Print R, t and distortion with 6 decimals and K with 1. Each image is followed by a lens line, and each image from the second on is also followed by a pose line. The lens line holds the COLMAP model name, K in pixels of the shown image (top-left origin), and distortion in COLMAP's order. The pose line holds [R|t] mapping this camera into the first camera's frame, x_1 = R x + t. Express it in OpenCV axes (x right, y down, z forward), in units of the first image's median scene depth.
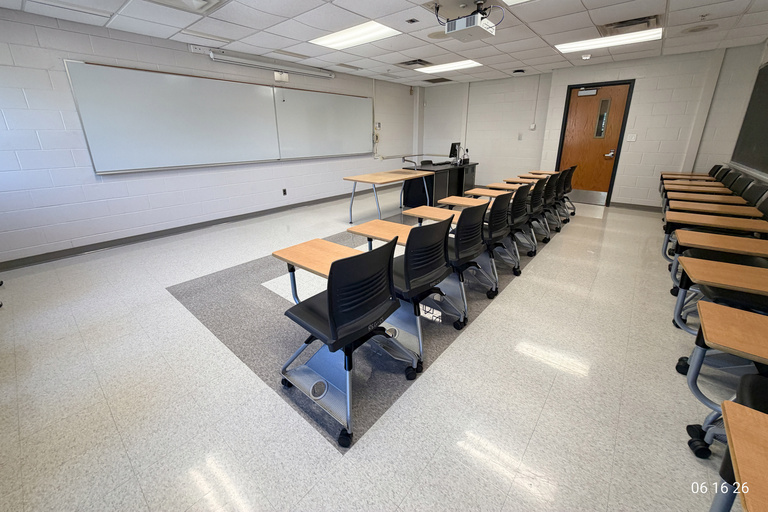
lens RADIAL K [[307.3, 0, 385.9], [0, 307.3, 224.9], [0, 0, 1]] dist [-0.000477, 0.000015]
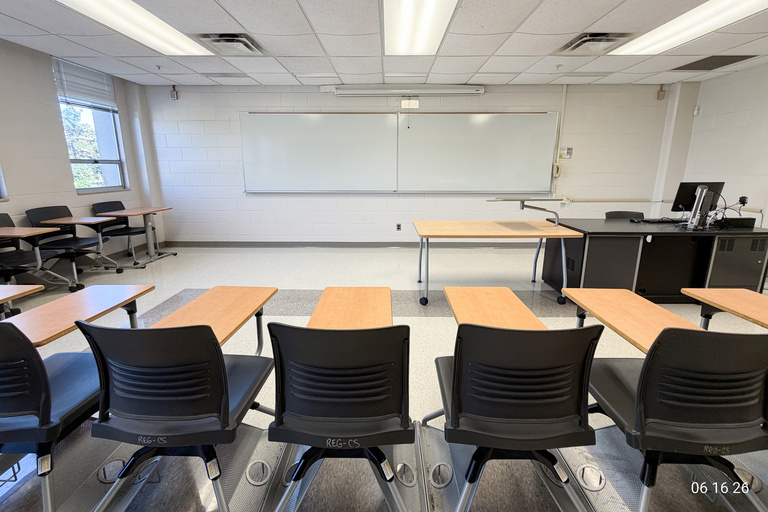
lens RADIAL K [[308.0, 0, 386.2], [0, 308.0, 221.1], [0, 0, 1]] dist [0.027098, 0.000154]
pose [[0.639554, 0.141858, -0.755544, 0.324592], [-0.222052, 0.975022, -0.004897, -0.111285], [0.735978, 0.170902, 0.655079, 0.380149]]
